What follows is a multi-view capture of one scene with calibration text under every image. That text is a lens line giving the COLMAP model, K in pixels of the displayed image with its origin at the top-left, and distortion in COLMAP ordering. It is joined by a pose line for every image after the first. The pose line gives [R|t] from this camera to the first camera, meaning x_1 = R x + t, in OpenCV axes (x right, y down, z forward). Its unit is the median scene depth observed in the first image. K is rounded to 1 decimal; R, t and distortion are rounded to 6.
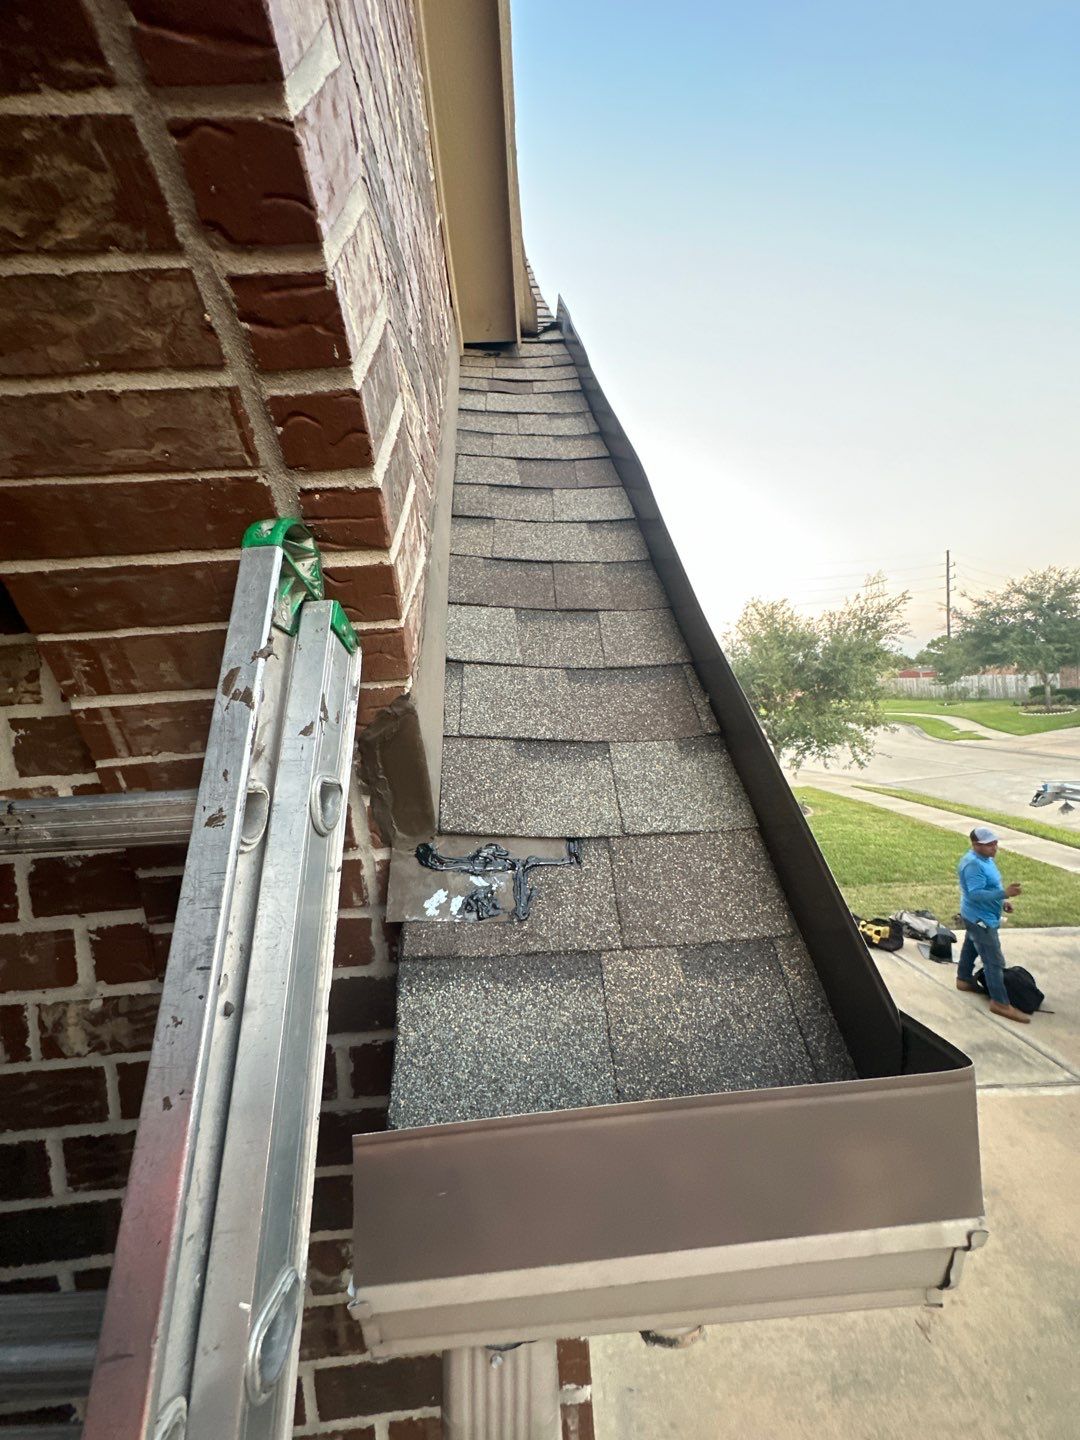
lens RADIAL K [[573.1, 0, 540.9], [0, 573.1, 720.0], [0, 0, 1]] dist [-0.001724, -0.000271]
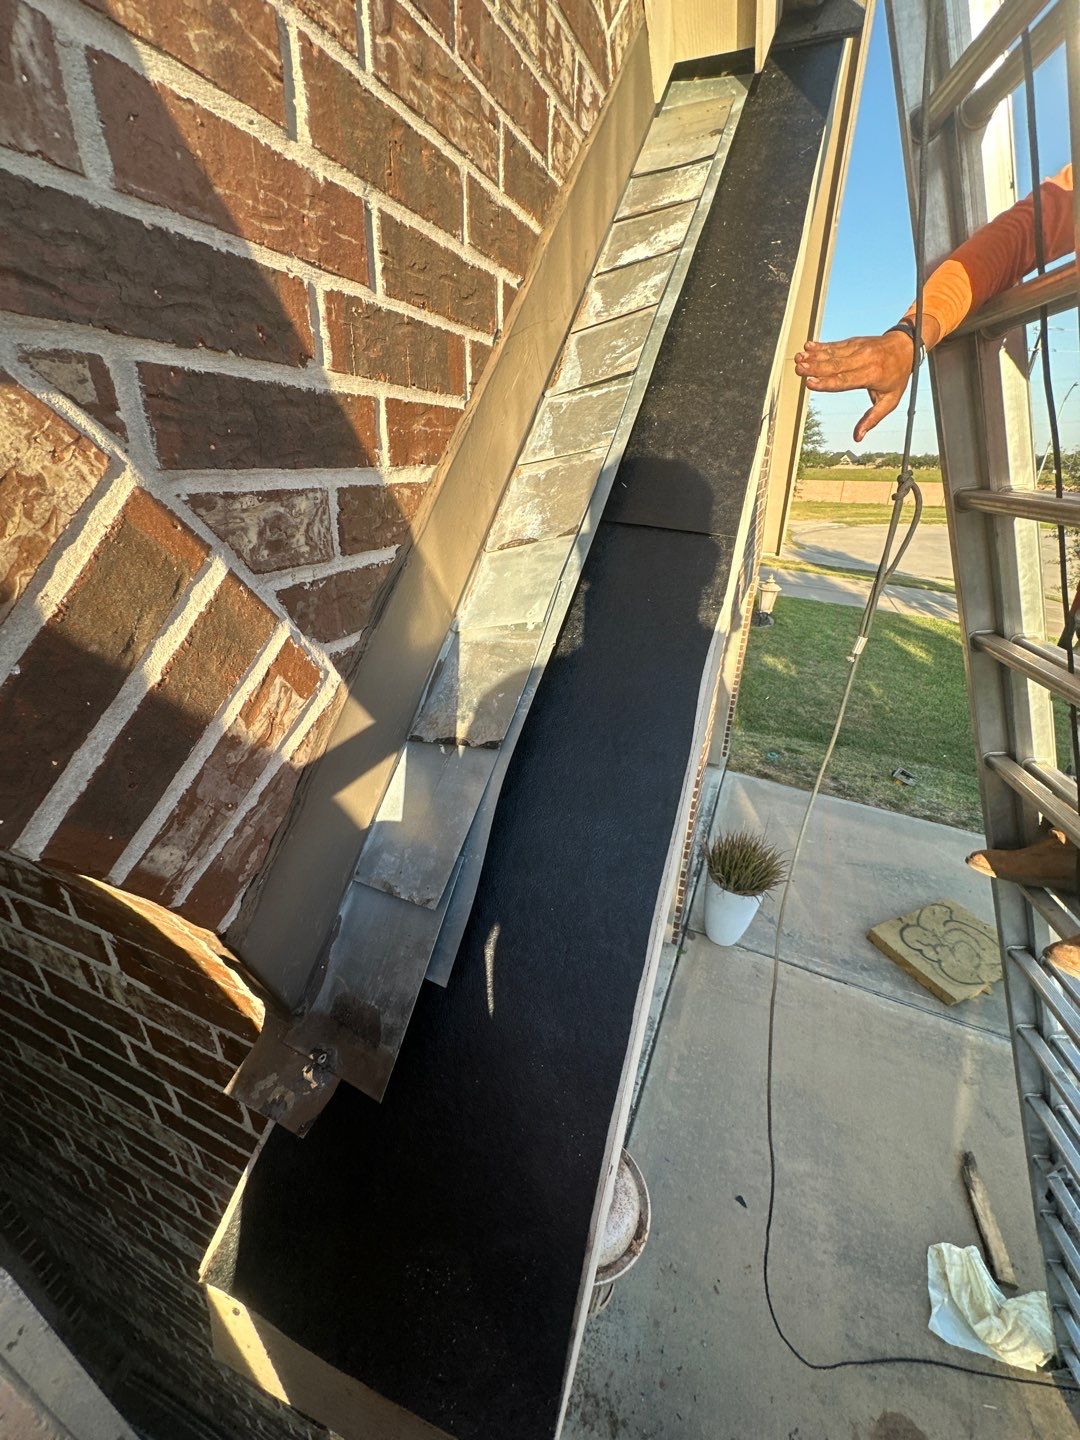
lens RADIAL K [[573.6, 0, 541.3], [0, 573.6, 719.7], [0, 0, 1]] dist [-0.002393, 0.000097]
pose [[0.897348, 0.256547, -0.359097, 0.406752], [-0.098809, 0.909815, 0.403079, -0.682227], [0.430121, -0.326220, 0.841770, 0.492943]]
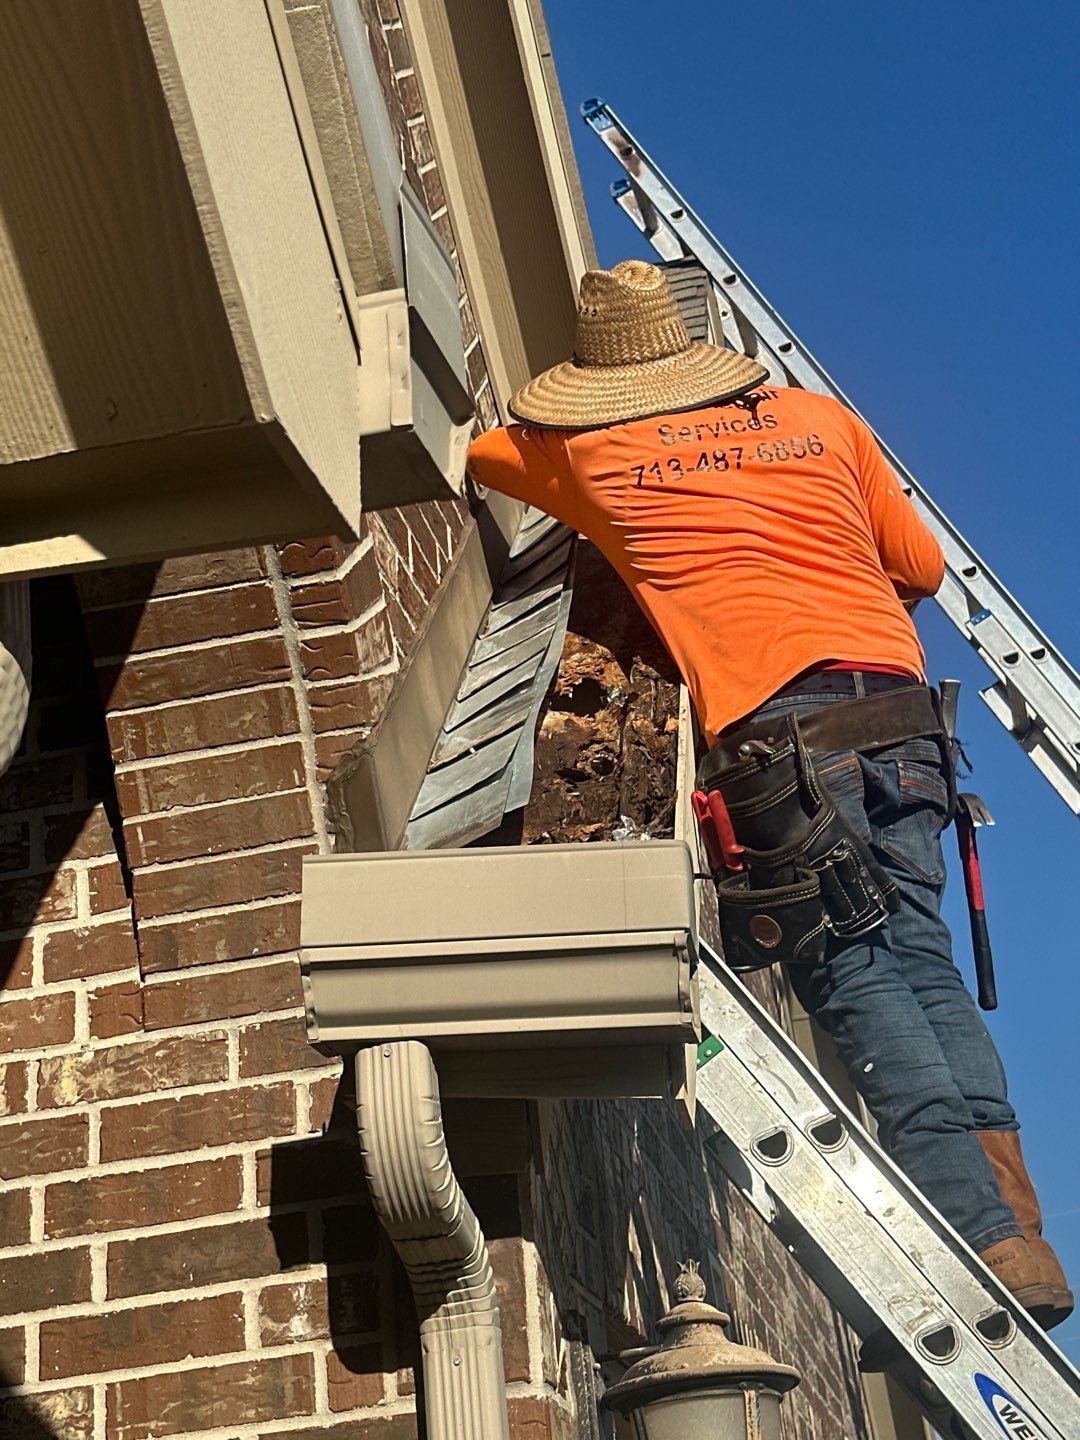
lens RADIAL K [[2202.7, 0, 544.1], [0, 2202.7, 739.6], [0, 0, 1]] dist [0.185280, -0.196616]
pose [[0.966353, -0.124092, -0.225307, 1.062891], [0.011230, 0.895451, -0.445018, 1.822838], [0.256975, 0.427515, 0.866715, -2.648623]]
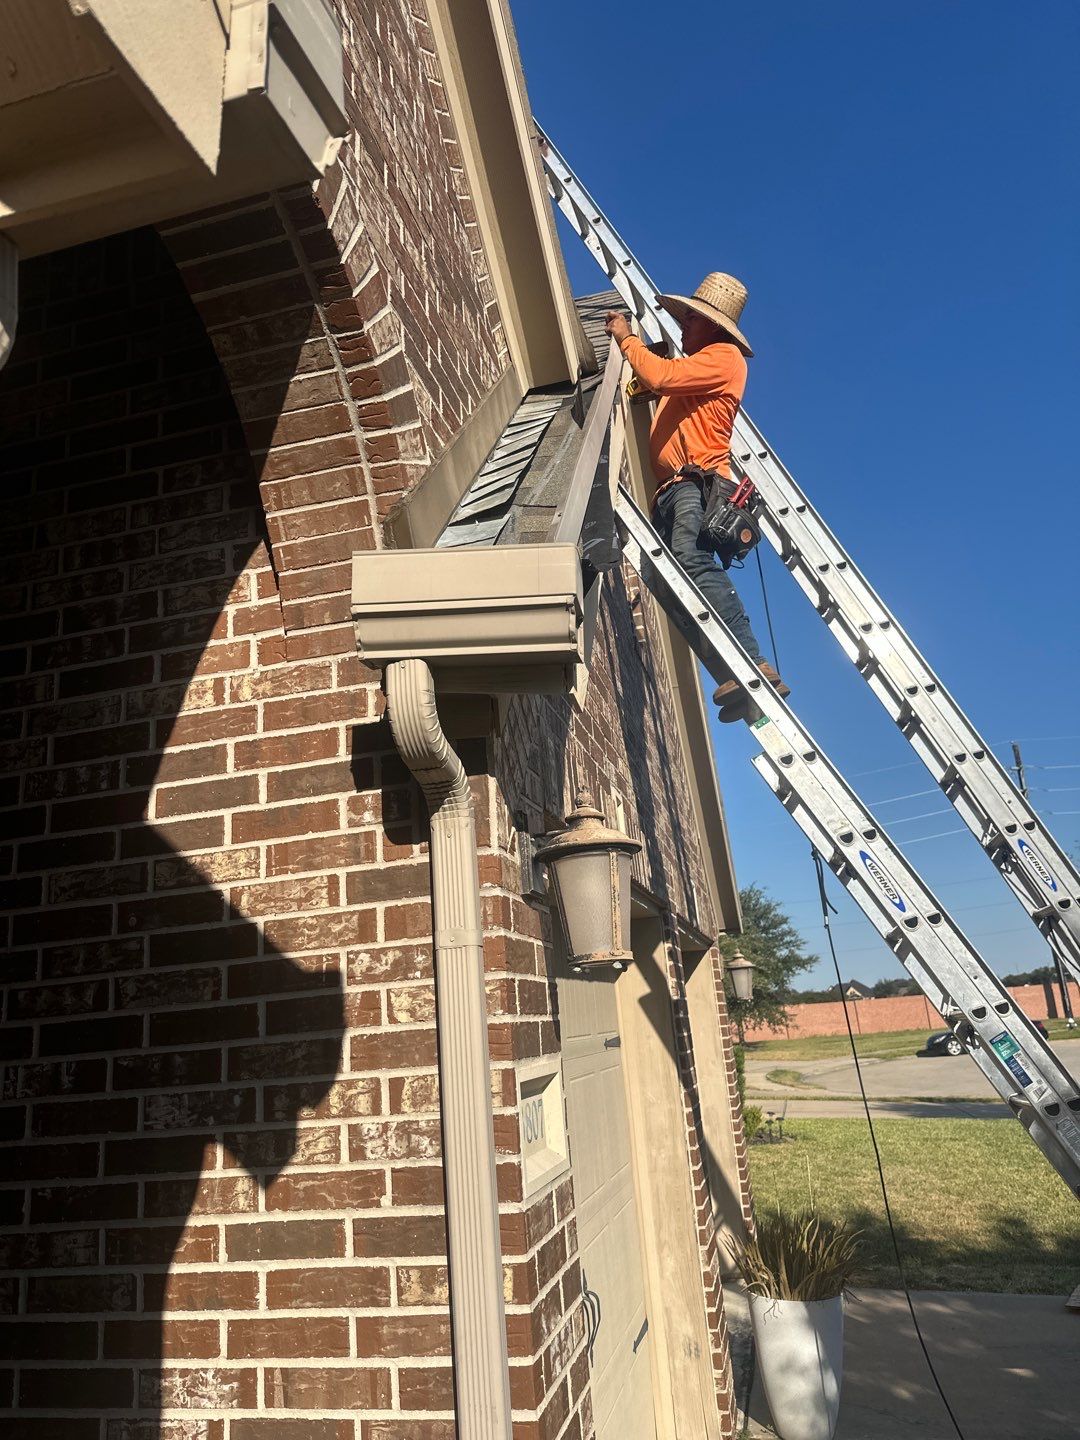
lens RADIAL K [[1001.3, 0, 537.0], [0, 1001.3, 722.7], [0, 0, 1]] dist [0.160516, -0.276152]
pose [[0.957717, -0.085849, -0.274605, 1.079387], [-0.003524, 0.950874, -0.309558, 1.713160], [0.287690, 0.297437, 0.910366, -1.830931]]
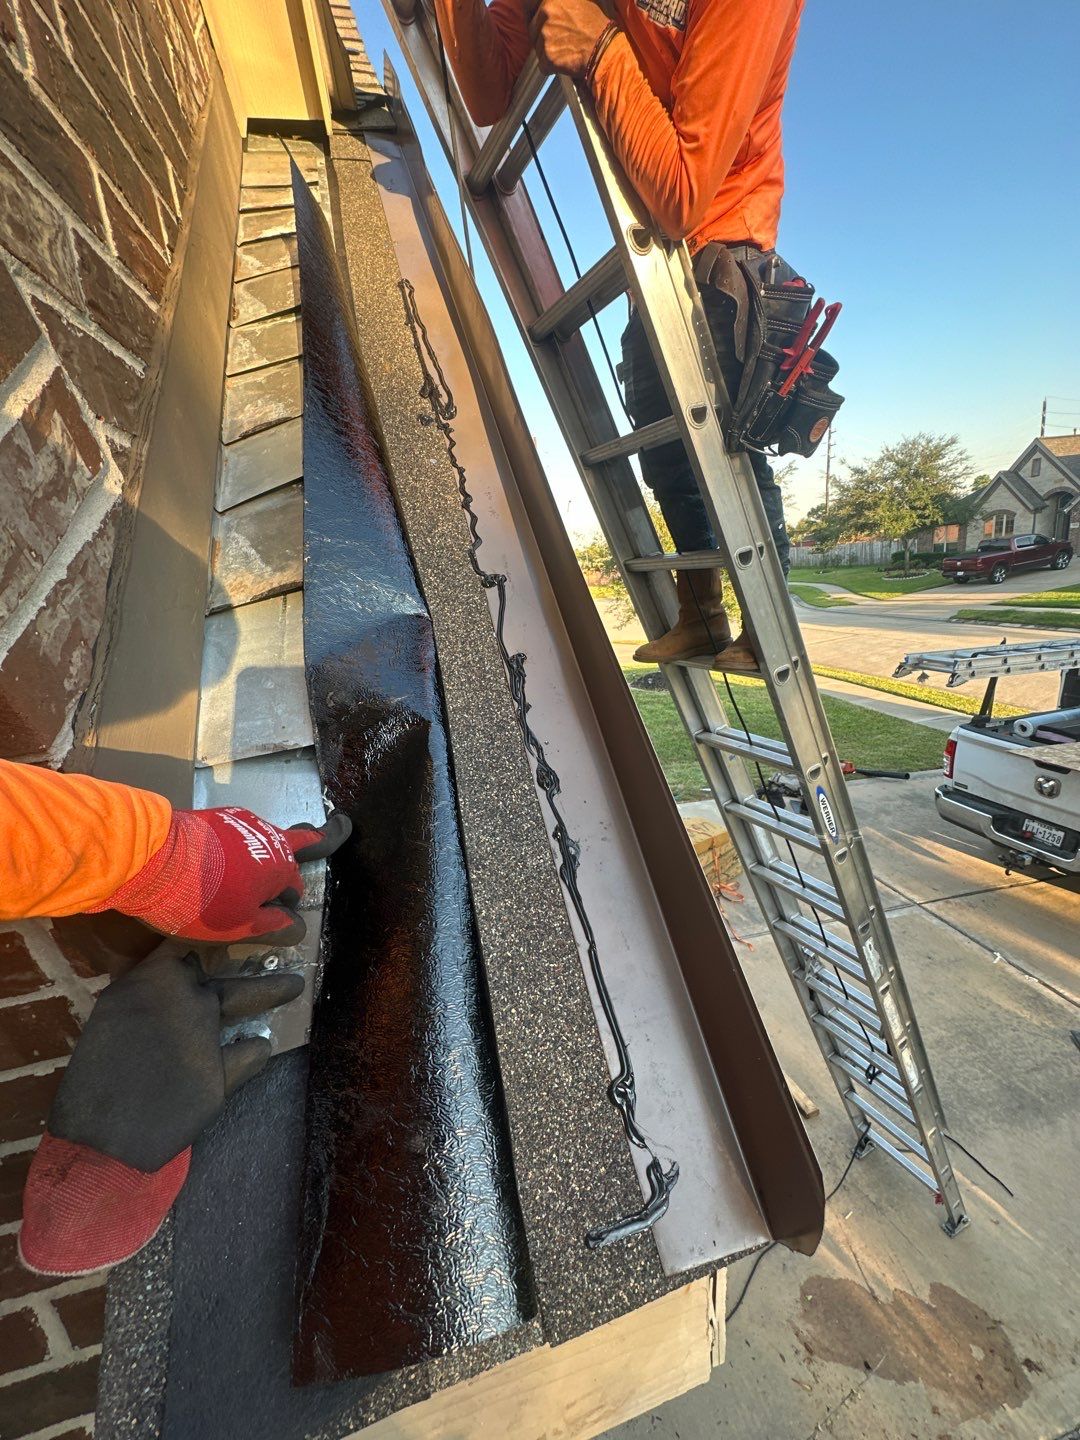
lens RADIAL K [[573.1, 0, 540.9], [0, 573.1, 720.0], [0, 0, 1]] dist [-0.001724, -0.000271]
pose [[0.984119, -0.081367, 0.157766, 0.139839], [0.047970, 0.977594, 0.204962, -0.168038], [-0.170908, -0.194139, 0.965971, 0.325308]]
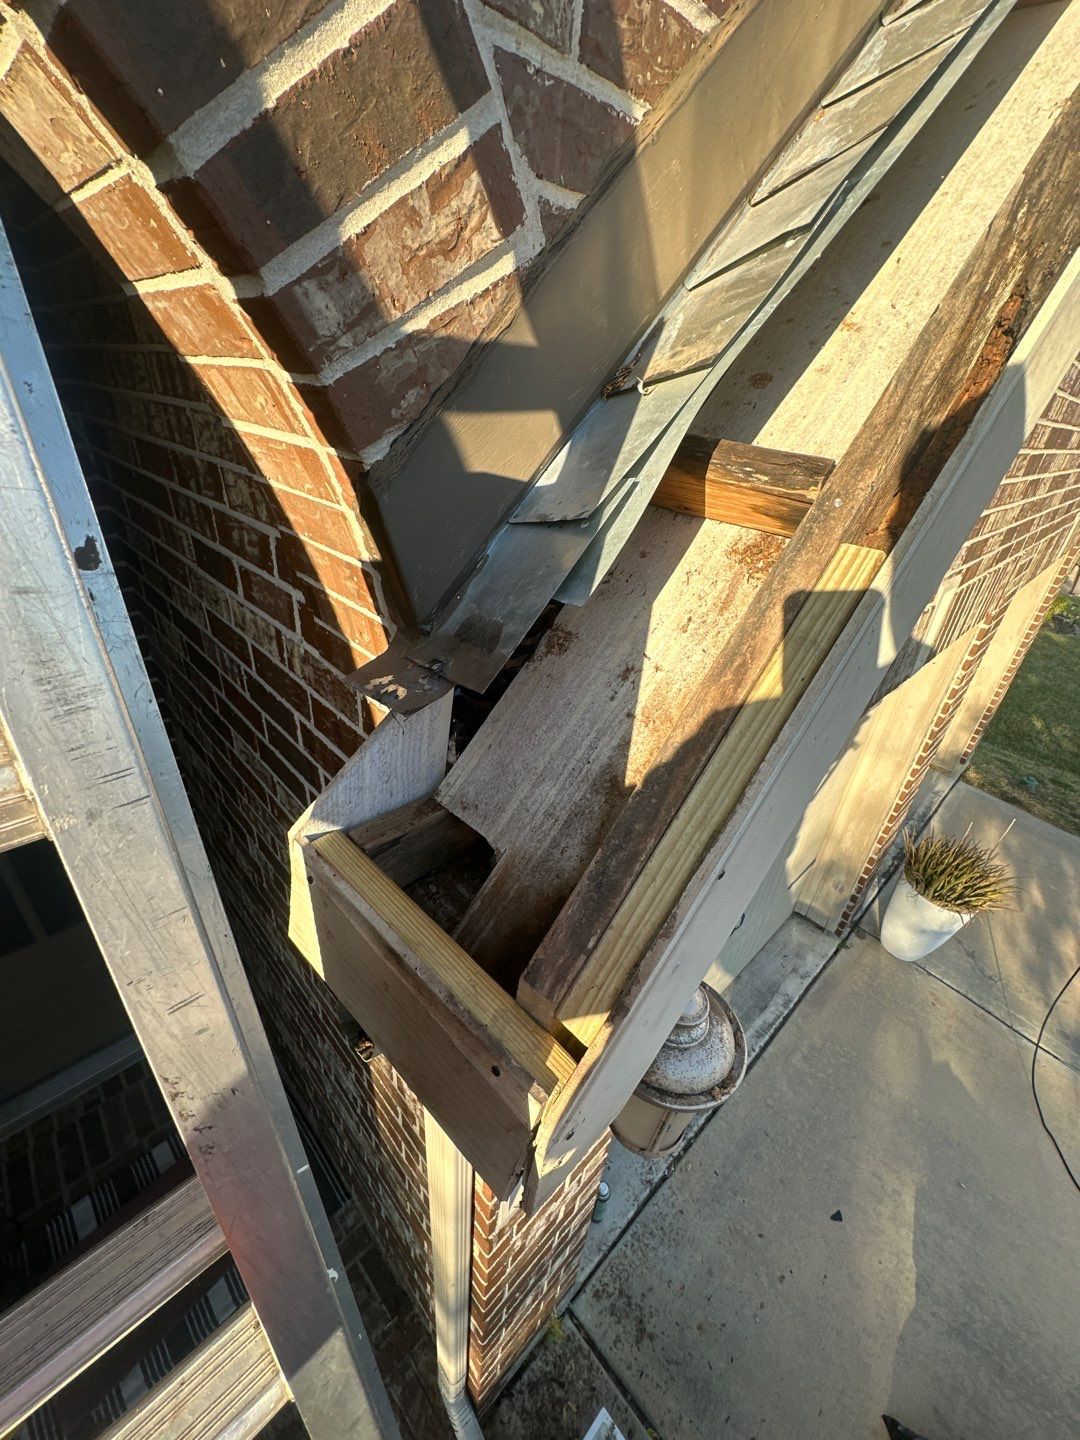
lens RADIAL K [[574.4, 0, 542.6], [0, 574.4, 718.7], [0, 0, 1]] dist [-0.002326, 0.000053]
pose [[0.646571, 0.478458, -0.594158, 0.546115], [-0.159130, 0.846321, 0.508349, -0.185534], [0.746072, -0.234136, 0.623344, 0.506597]]
